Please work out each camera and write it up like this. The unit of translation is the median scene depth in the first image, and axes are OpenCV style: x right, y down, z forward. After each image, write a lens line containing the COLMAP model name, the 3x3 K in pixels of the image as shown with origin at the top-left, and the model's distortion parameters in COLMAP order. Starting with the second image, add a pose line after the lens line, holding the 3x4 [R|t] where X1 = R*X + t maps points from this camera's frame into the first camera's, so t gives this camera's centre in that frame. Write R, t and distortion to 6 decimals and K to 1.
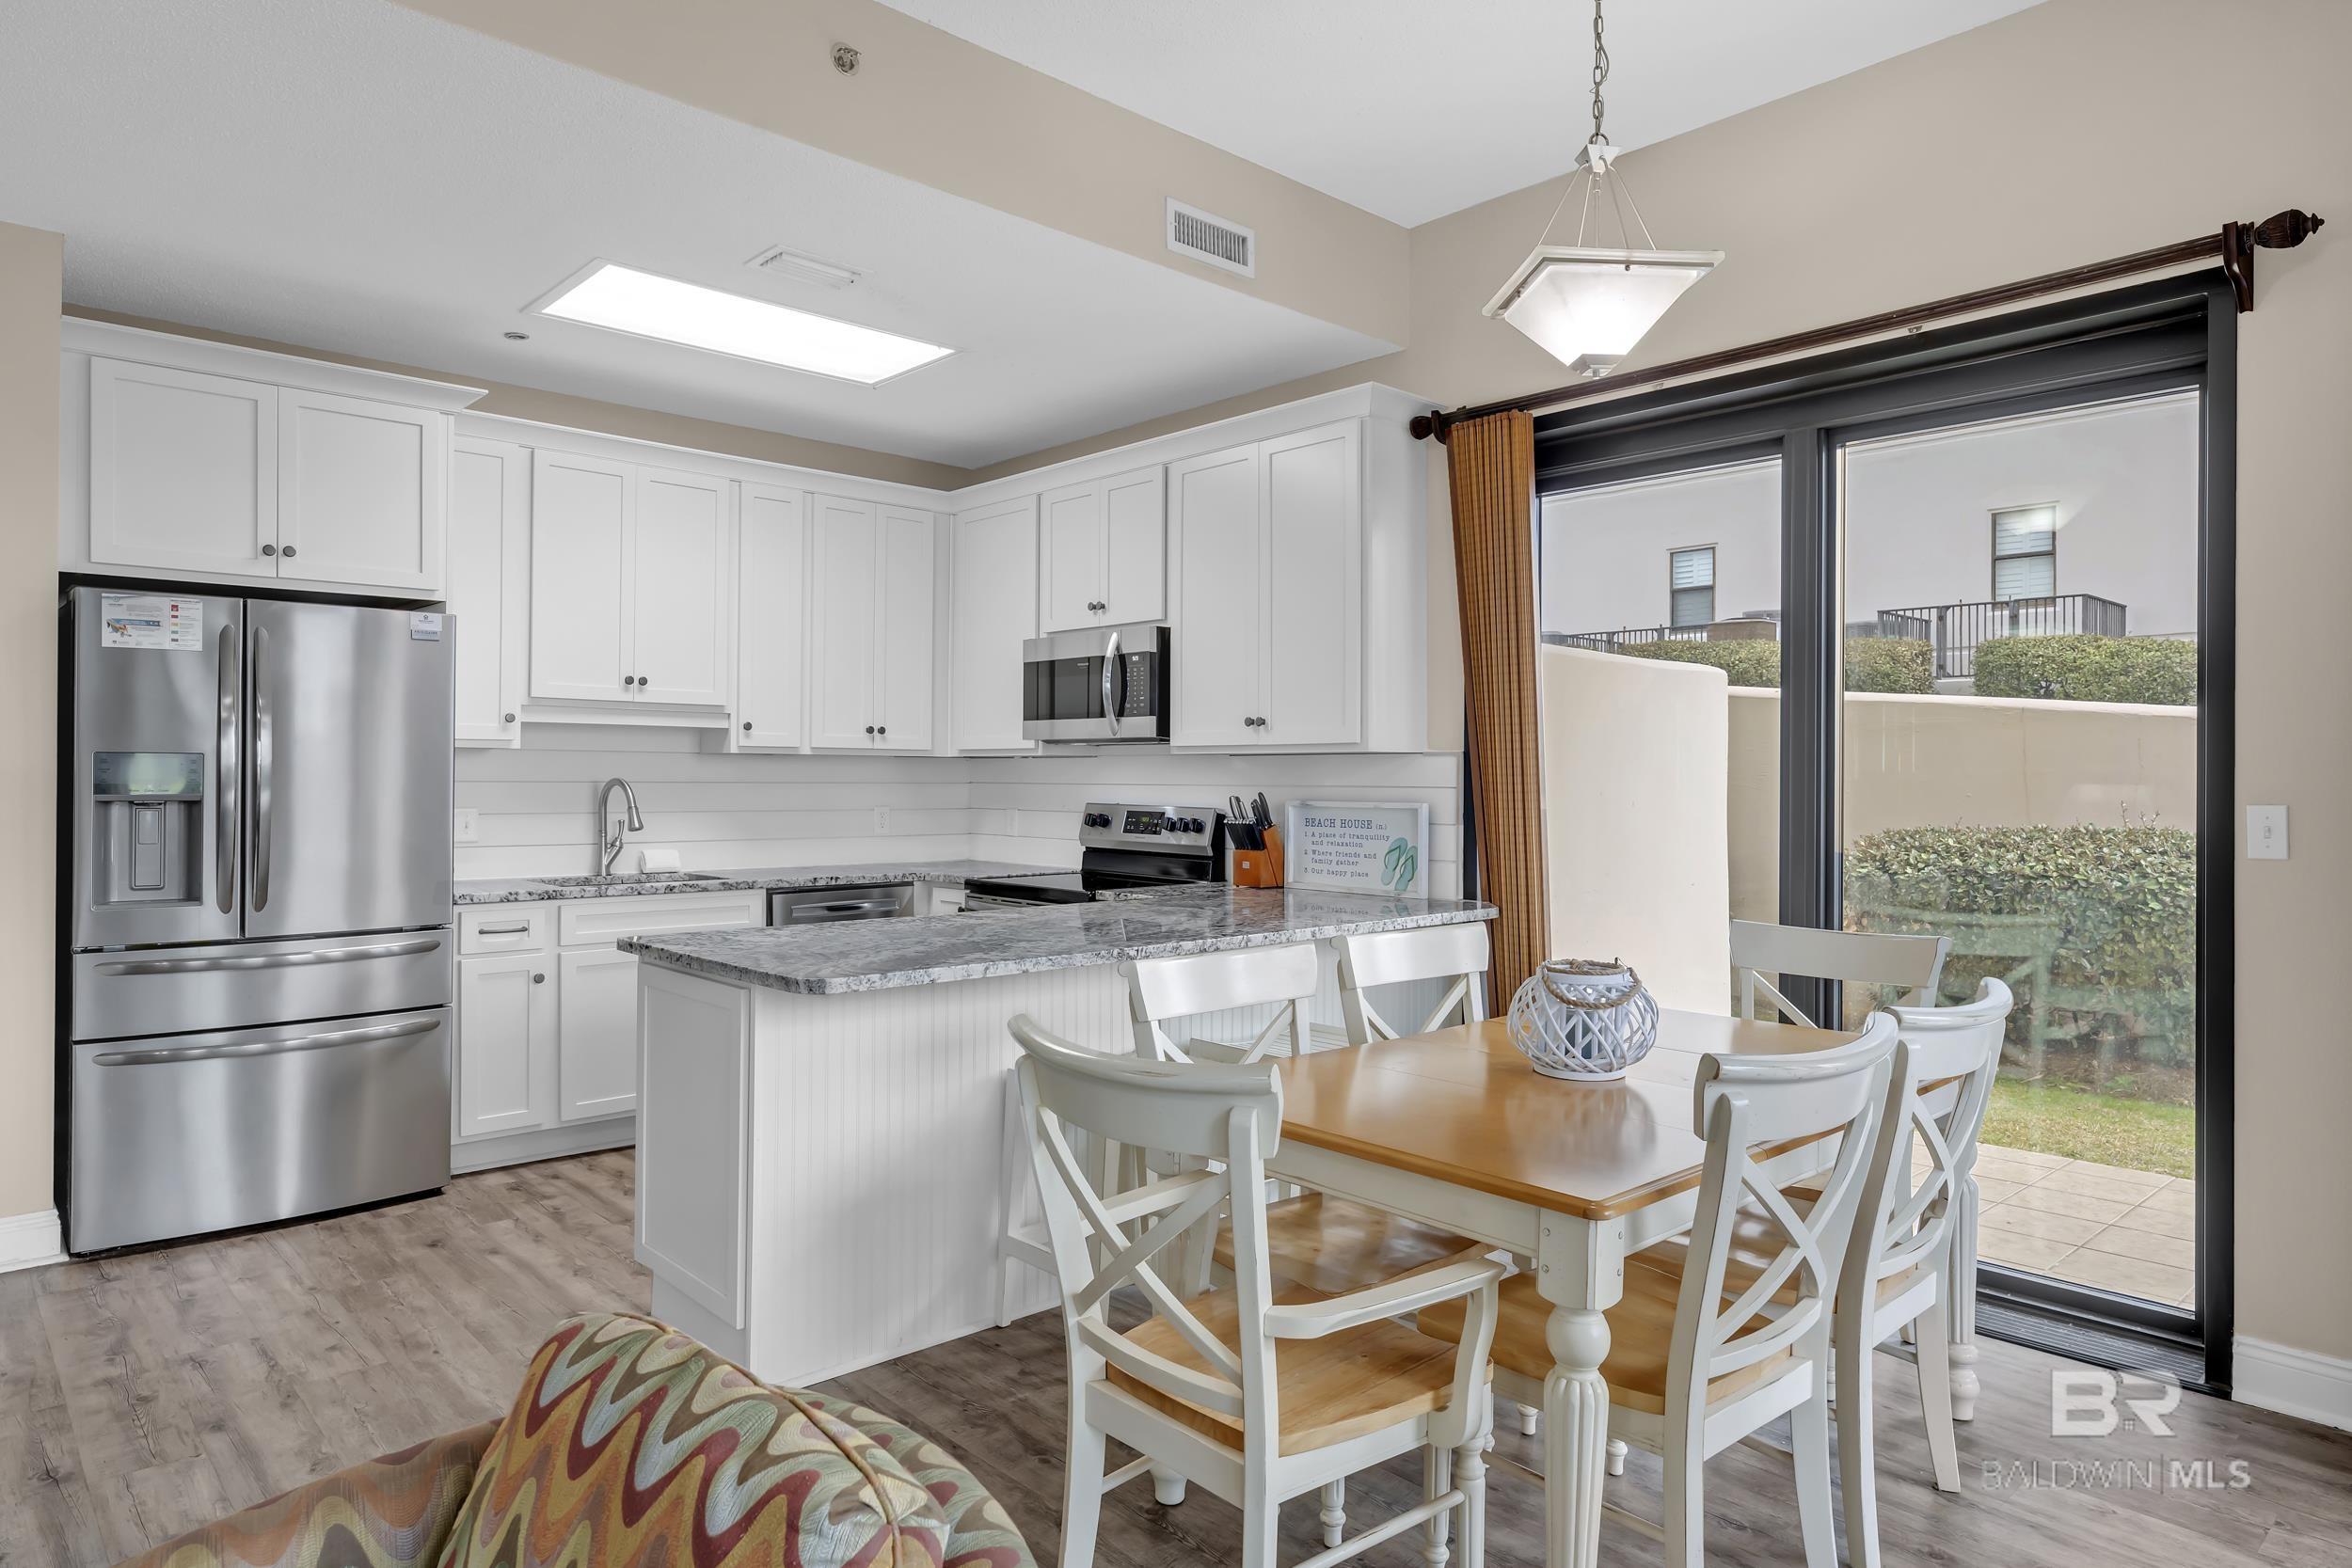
lens RADIAL K [[1413.1, 0, 1179.9], [0, 1413.1, 783.1], [0, 0, 1]] dist [0.002698, 0.006227]
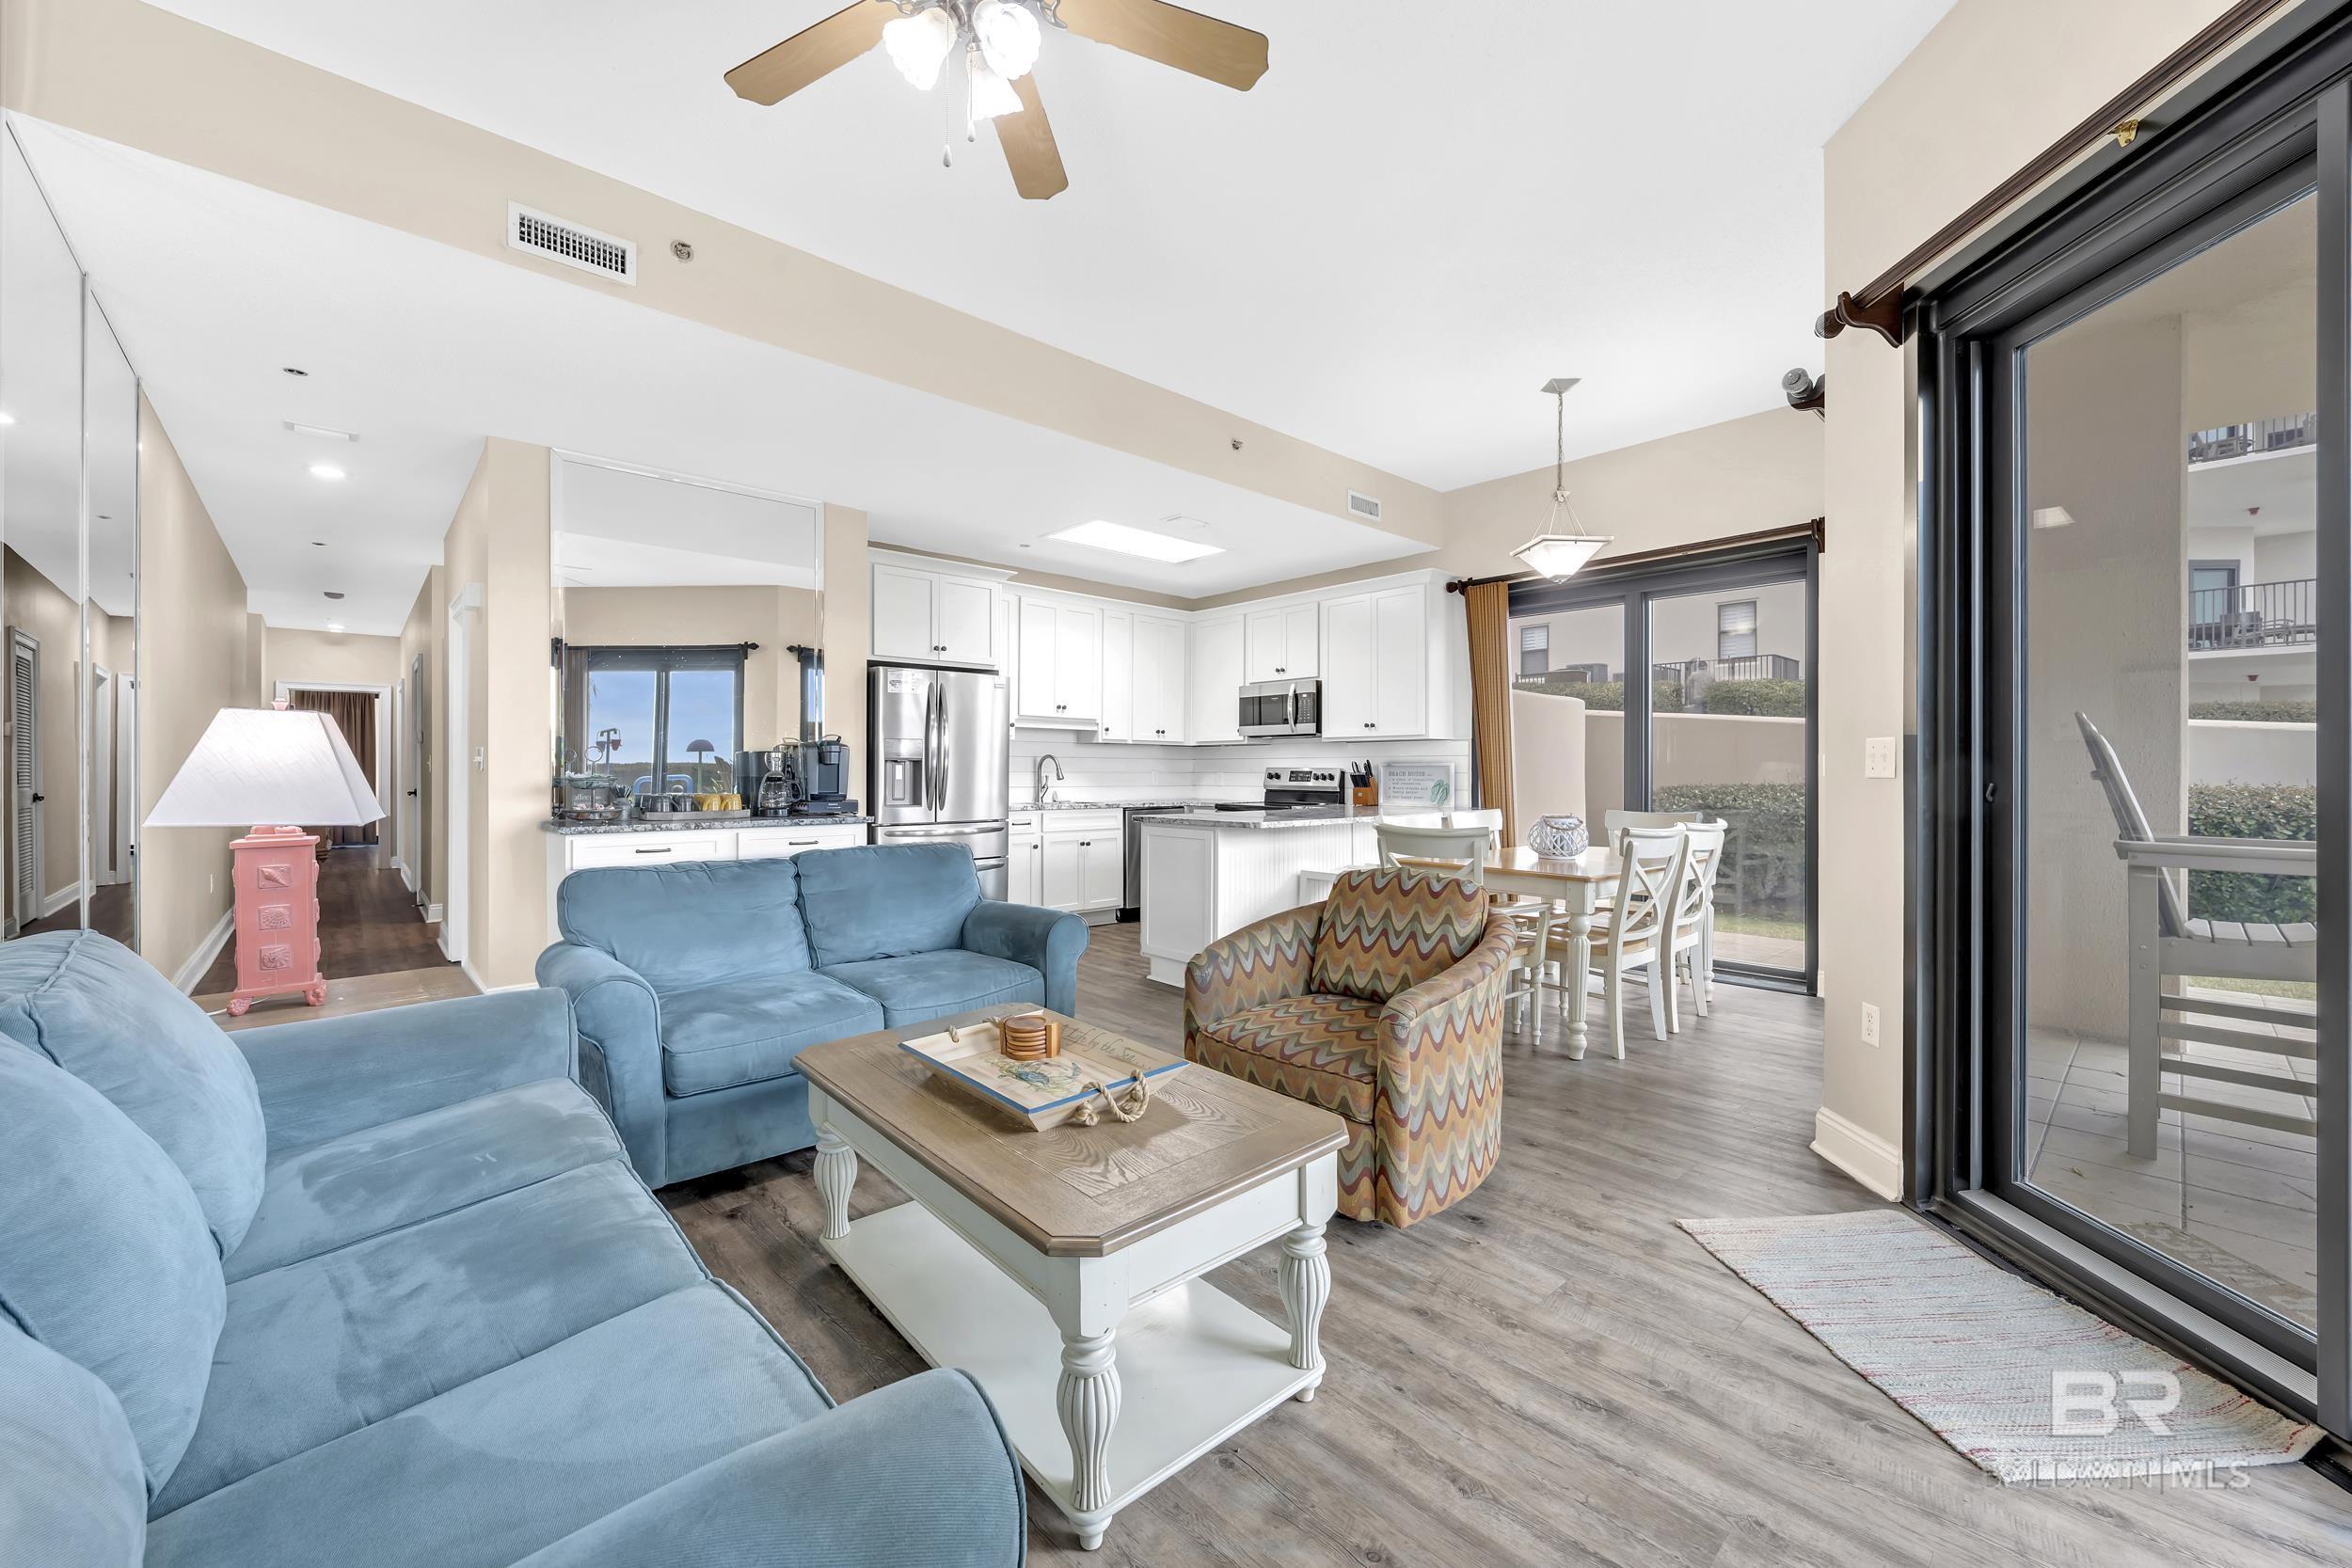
lens RADIAL K [[932.5, 0, 1174.6], [0, 932.5, 776.6], [0, 0, 1]] dist [-0.001216, -0.000327]
pose [[0.999971, -0.002825, -0.007005, -0.235392], [0.002823, 0.999996, -0.000353, 0.033912], [0.007006, 0.000333, 0.999975, -0.408123]]
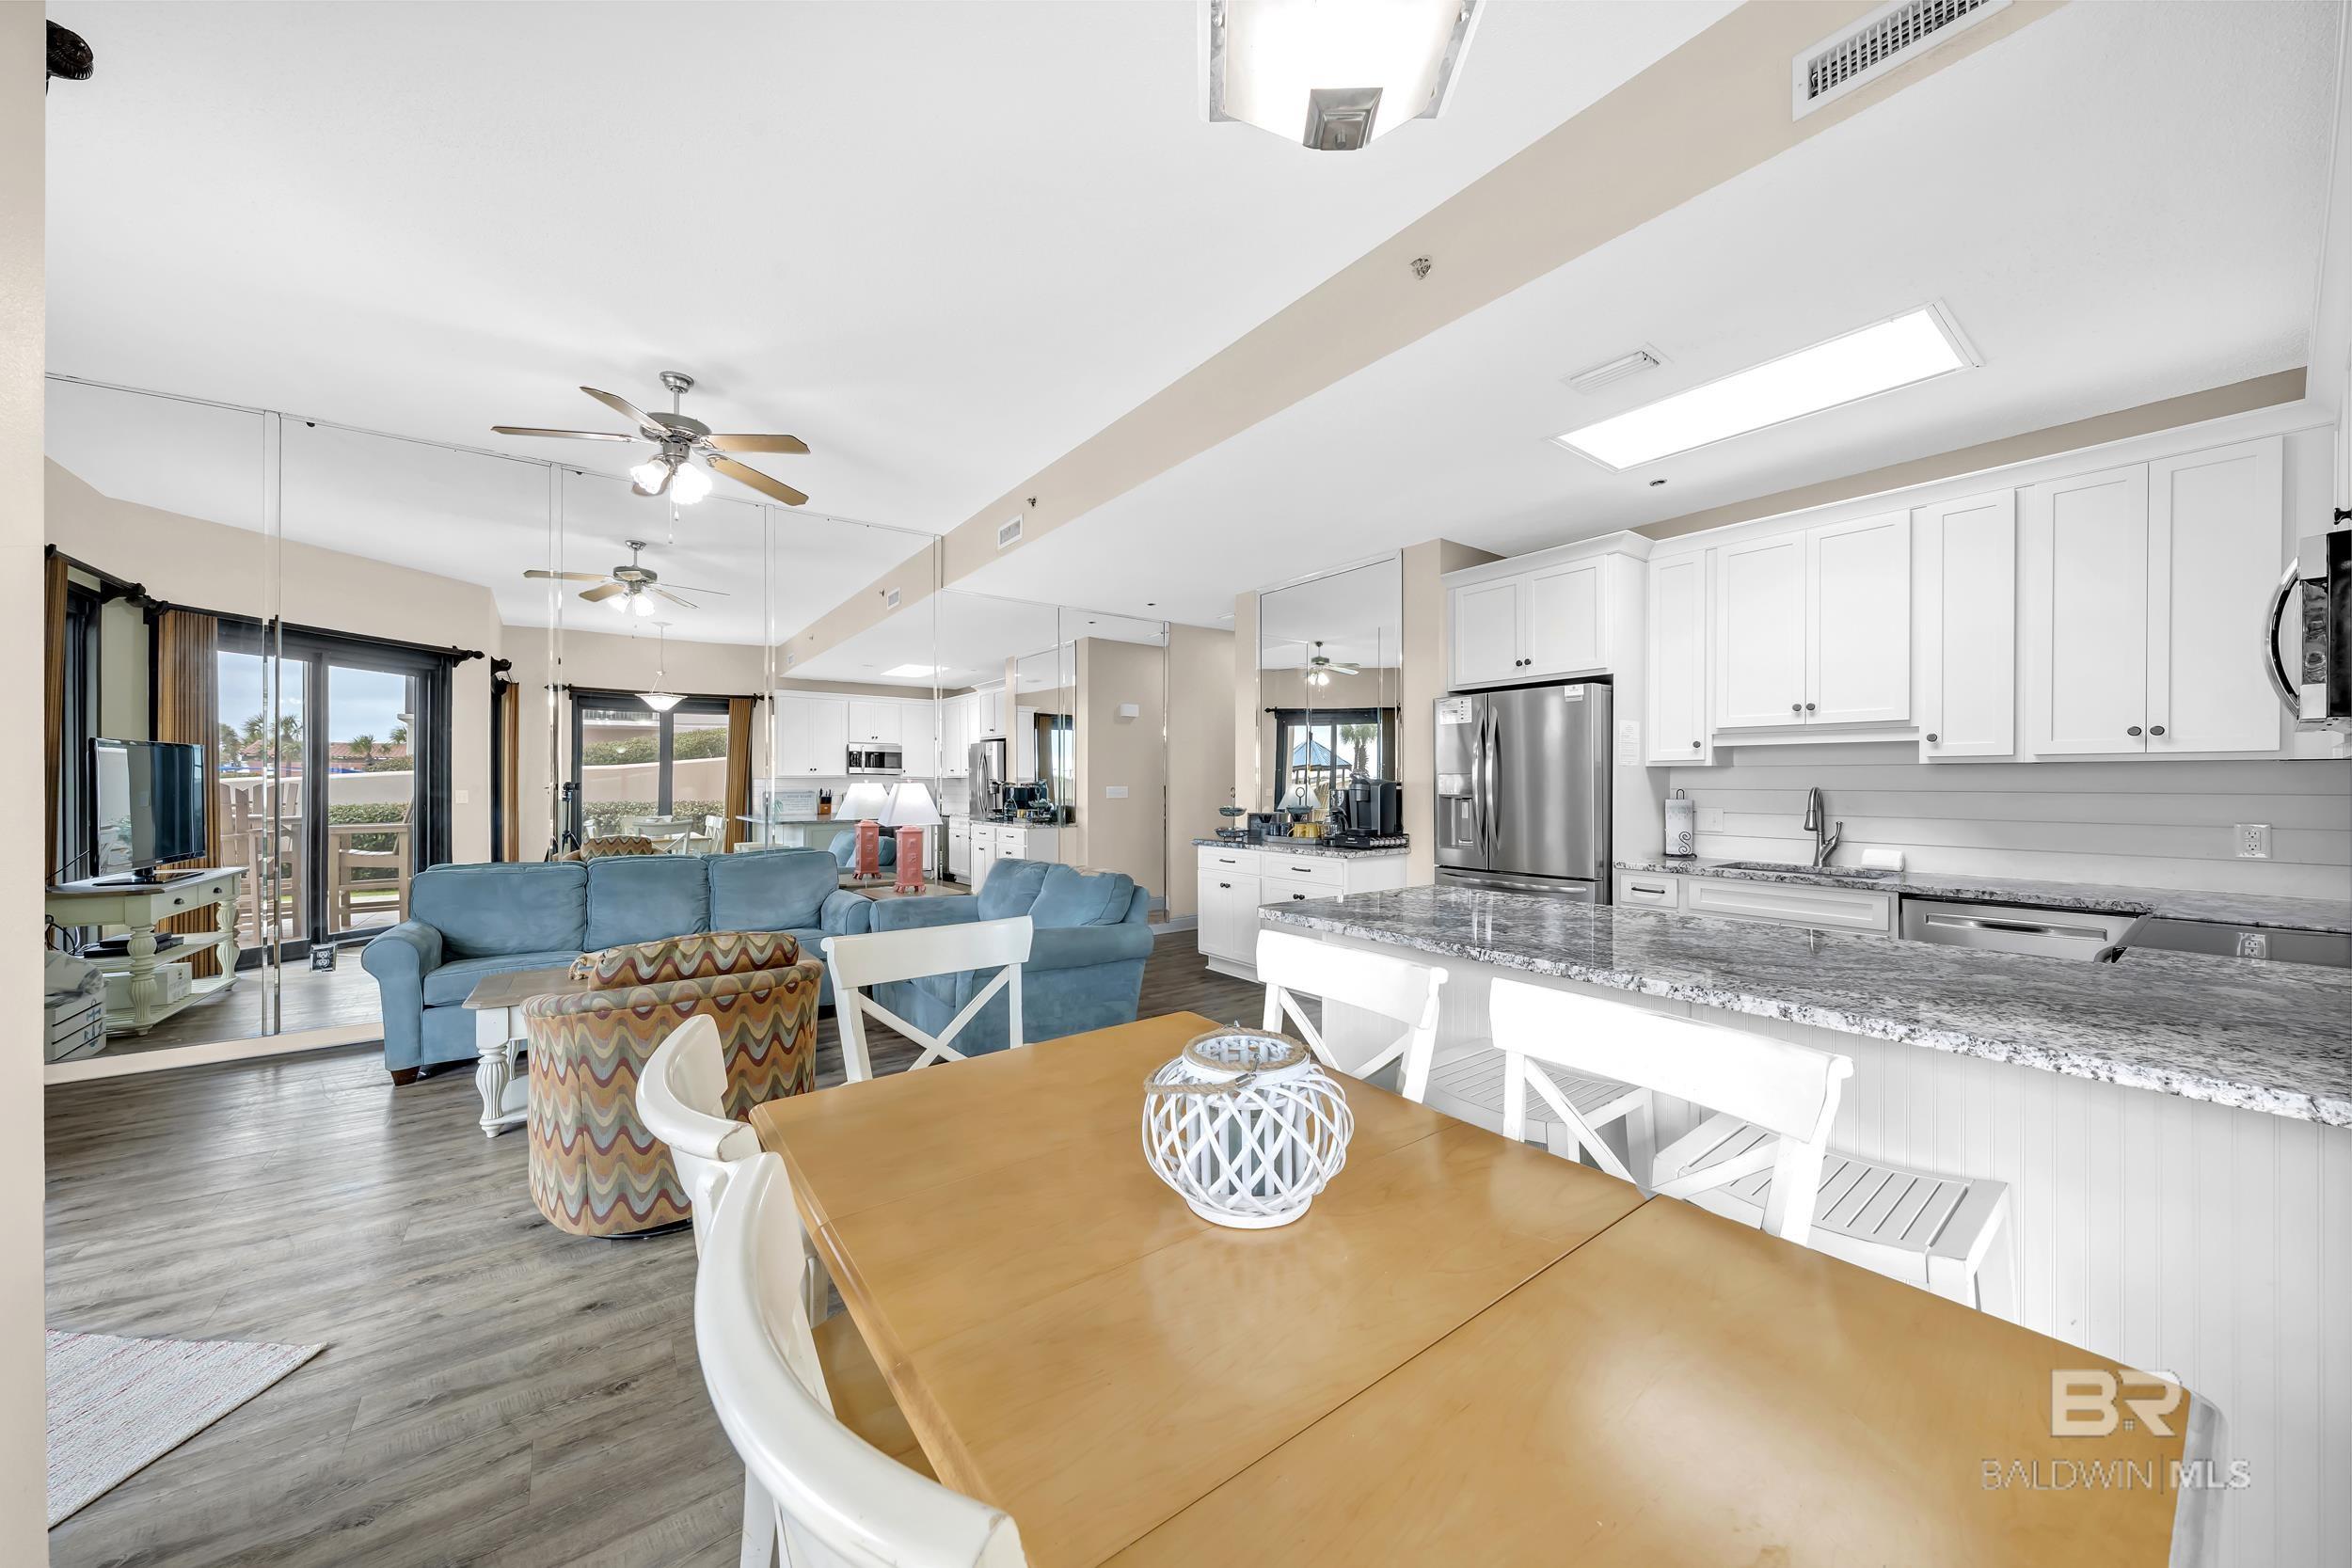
lens RADIAL K [[821.6, 0, 1186.6], [0, 821.6, 787.2], [0, 0, 1]] dist [-0.001712, 0.000396]
pose [[-0.108613, 0.000057, -0.994084, 0.421384], [-0.006920, 0.999976, 0.000814, -0.000372], [0.994060, 0.006967, -0.108610, 0.613674]]
